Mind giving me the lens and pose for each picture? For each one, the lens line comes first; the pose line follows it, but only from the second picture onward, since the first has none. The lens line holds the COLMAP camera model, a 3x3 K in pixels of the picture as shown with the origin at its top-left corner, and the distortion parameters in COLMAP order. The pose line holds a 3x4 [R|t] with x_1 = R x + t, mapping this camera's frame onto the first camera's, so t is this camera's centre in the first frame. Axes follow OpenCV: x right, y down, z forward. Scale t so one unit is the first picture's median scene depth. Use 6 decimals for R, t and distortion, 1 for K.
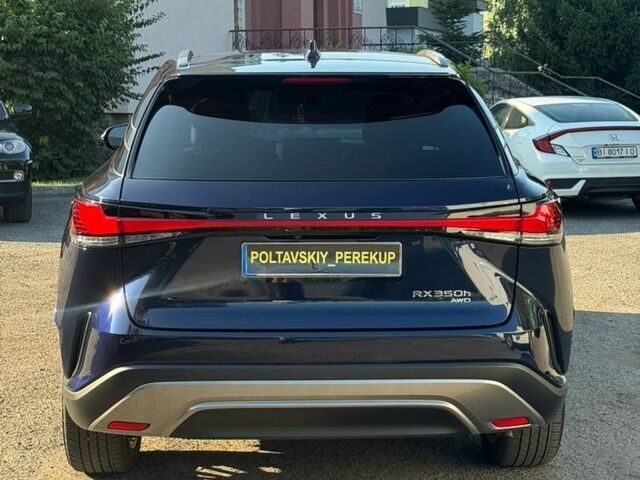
lens RADIAL K [[1212.0, 0, 320.0], [0, 1212.0, 240.0], [0, 0, 1]] dist [0.101456, 0.252100]
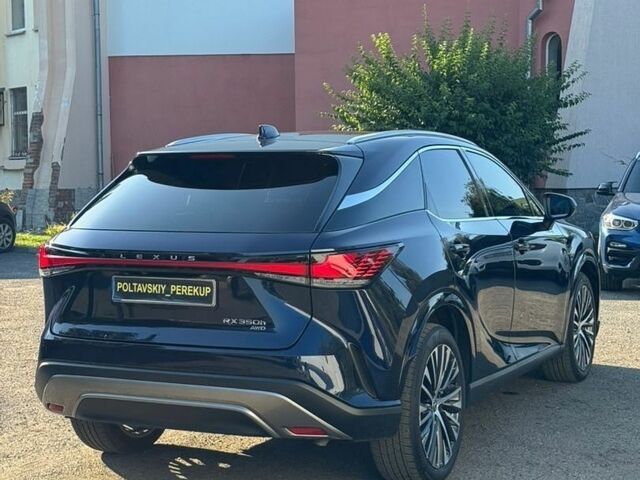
lens RADIAL K [[1212.0, 0, 320.0], [0, 1212.0, 240.0], [0, 0, 1]] dist [0.101456, 0.252100]
pose [[0.881499, 0.023630, -0.471594, 0.774617], [-0.053496, 0.997314, -0.050023, 0.018097], [0.469145, 0.069324, 0.880396, -0.088639]]
